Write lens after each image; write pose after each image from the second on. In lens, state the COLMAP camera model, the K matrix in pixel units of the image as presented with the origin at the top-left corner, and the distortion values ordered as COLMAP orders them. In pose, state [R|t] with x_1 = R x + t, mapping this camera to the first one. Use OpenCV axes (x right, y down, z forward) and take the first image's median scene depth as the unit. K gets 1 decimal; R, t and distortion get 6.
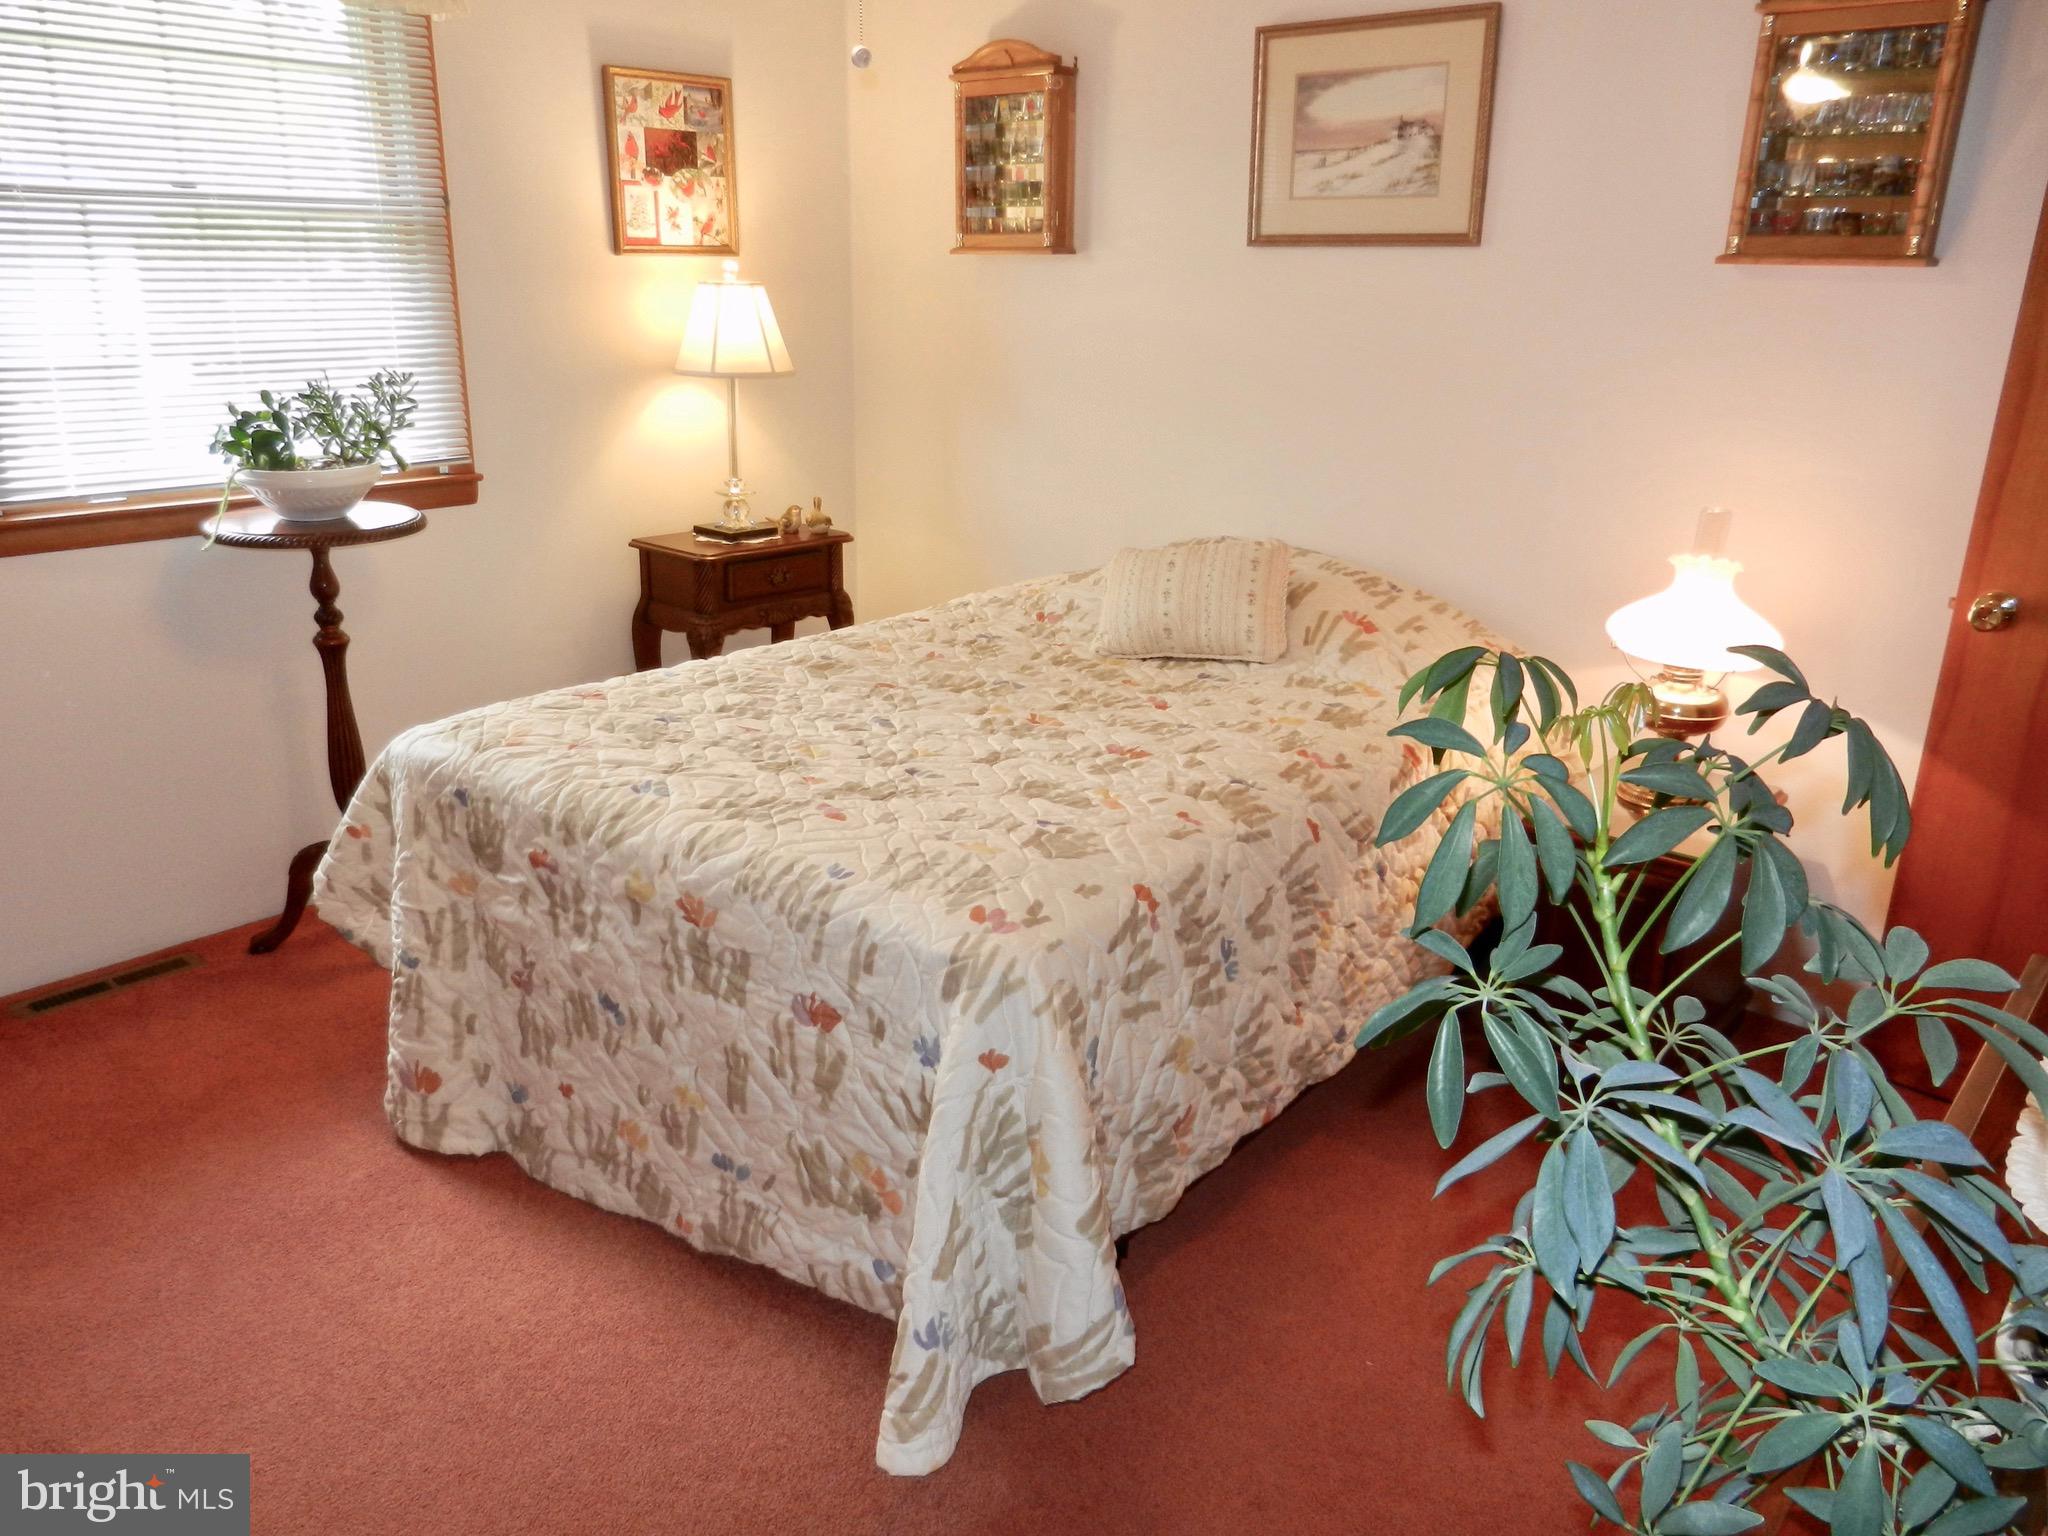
lens RADIAL K [[1522.7, 0, 1023.1], [0, 1522.7, 771.9], [0, 0, 1]] dist [0.011548, 0.004928]
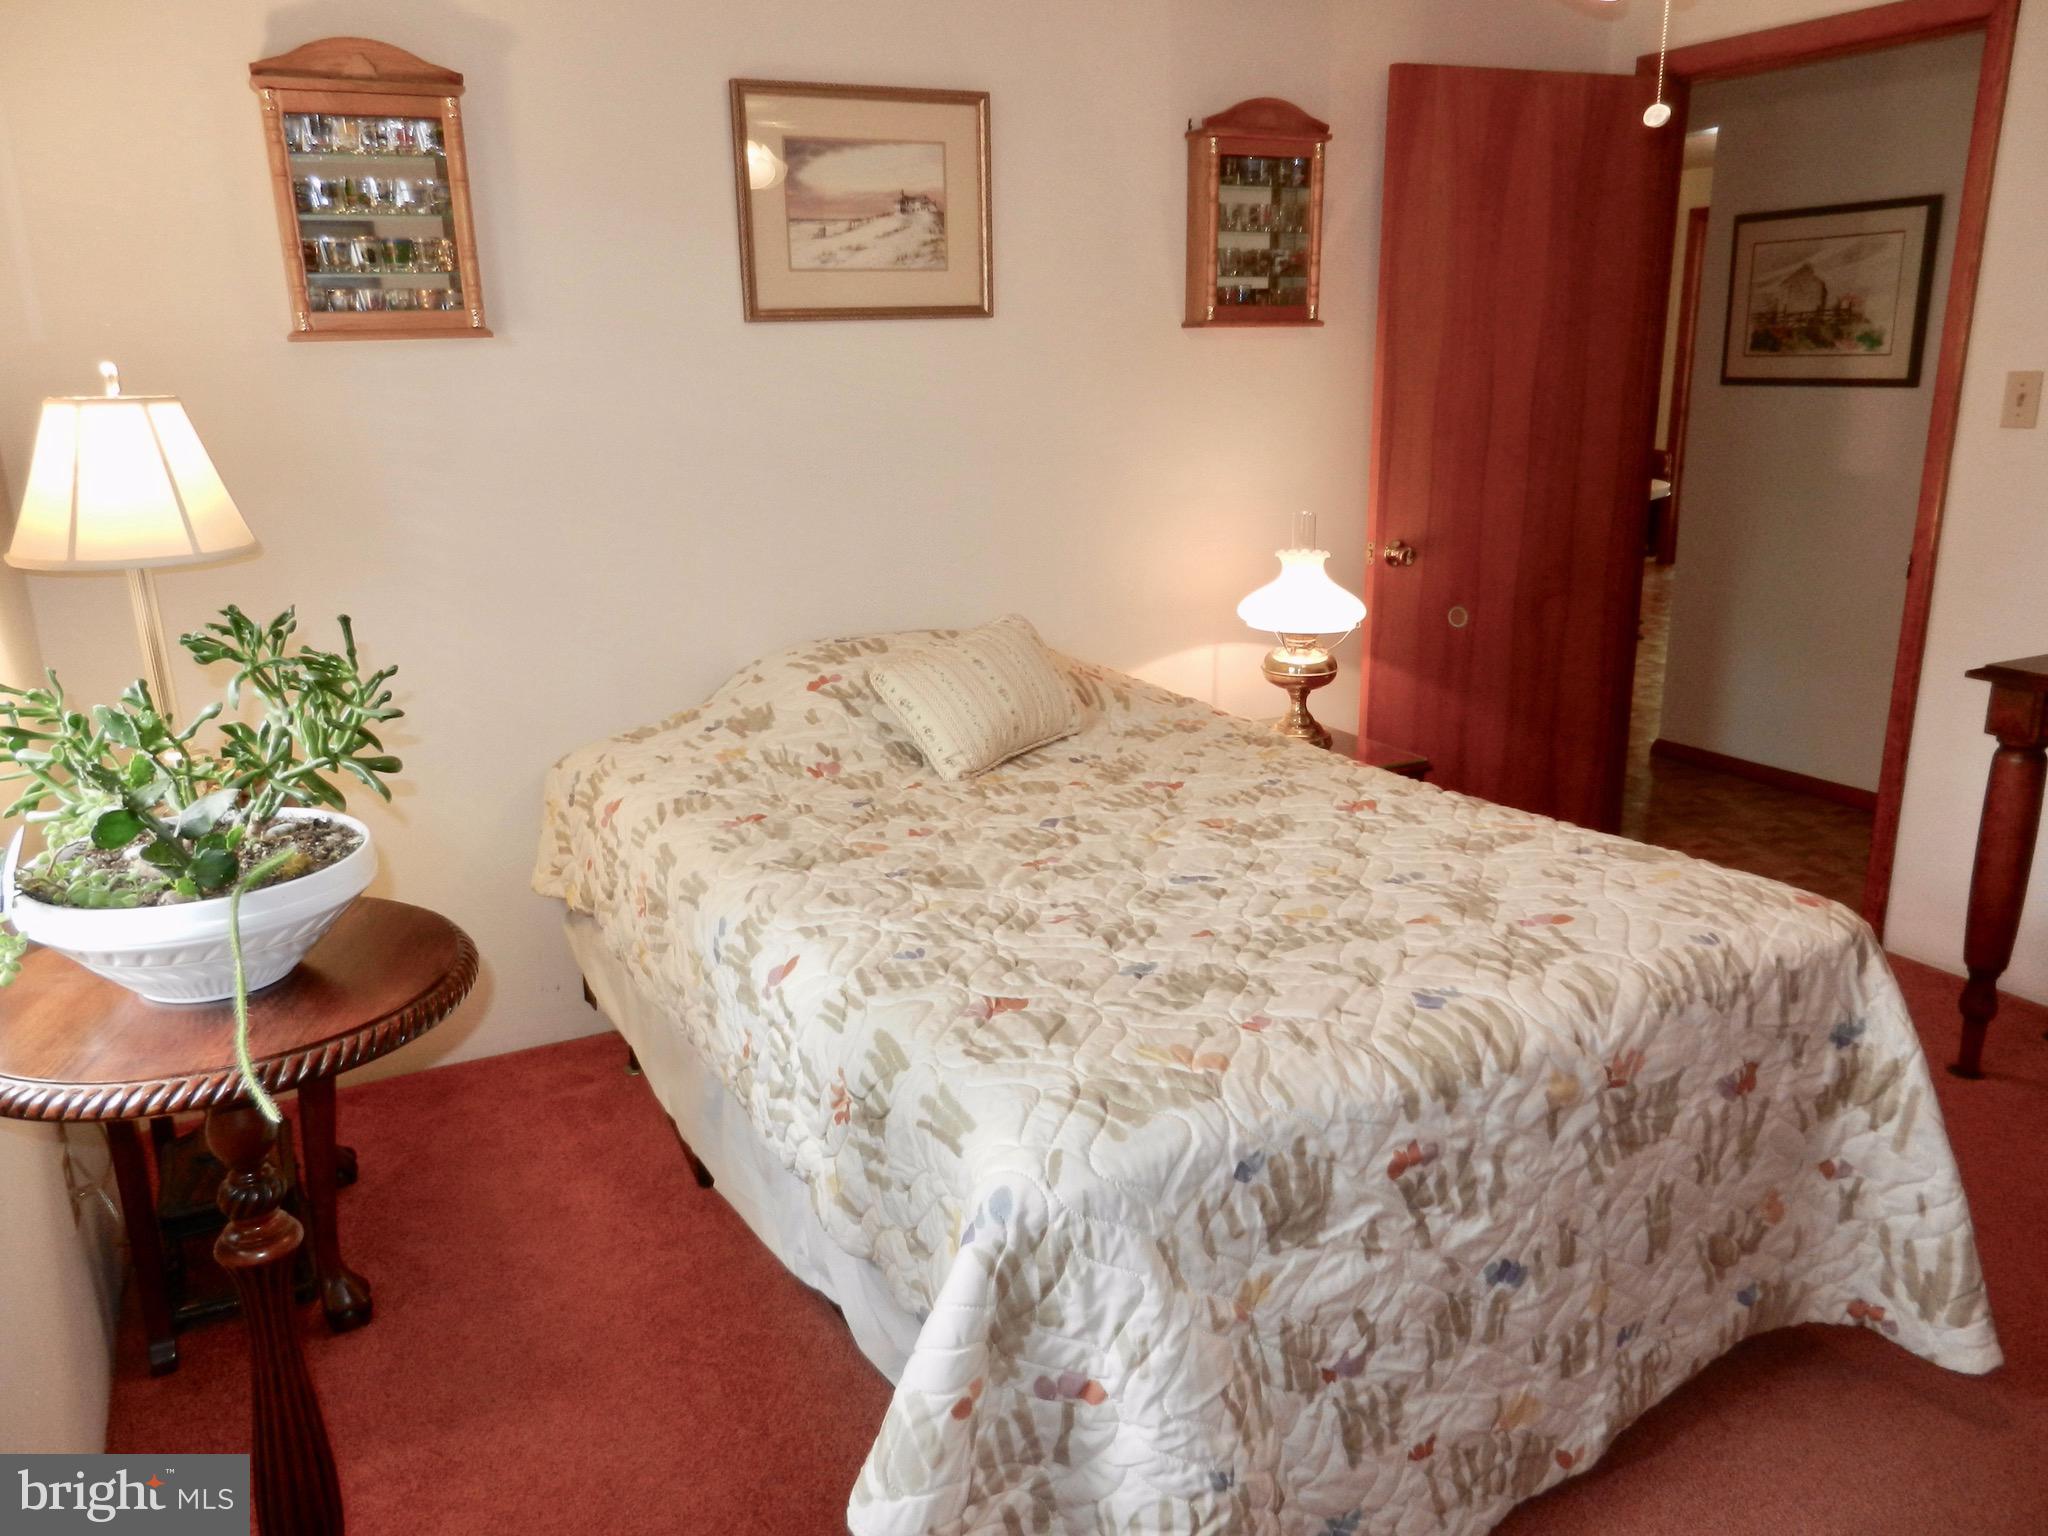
lens RADIAL K [[1522.7, 0, 1021.2], [0, 1522.7, 762.2], [0, 0, 1]] dist [0.011548, 0.004928]
pose [[0.376177, -0.271455, 0.885891, -0.702021], [0.317770, 0.935929, 0.151852, -0.205937], [-0.870352, 0.224386, 0.438335, 0.577401]]
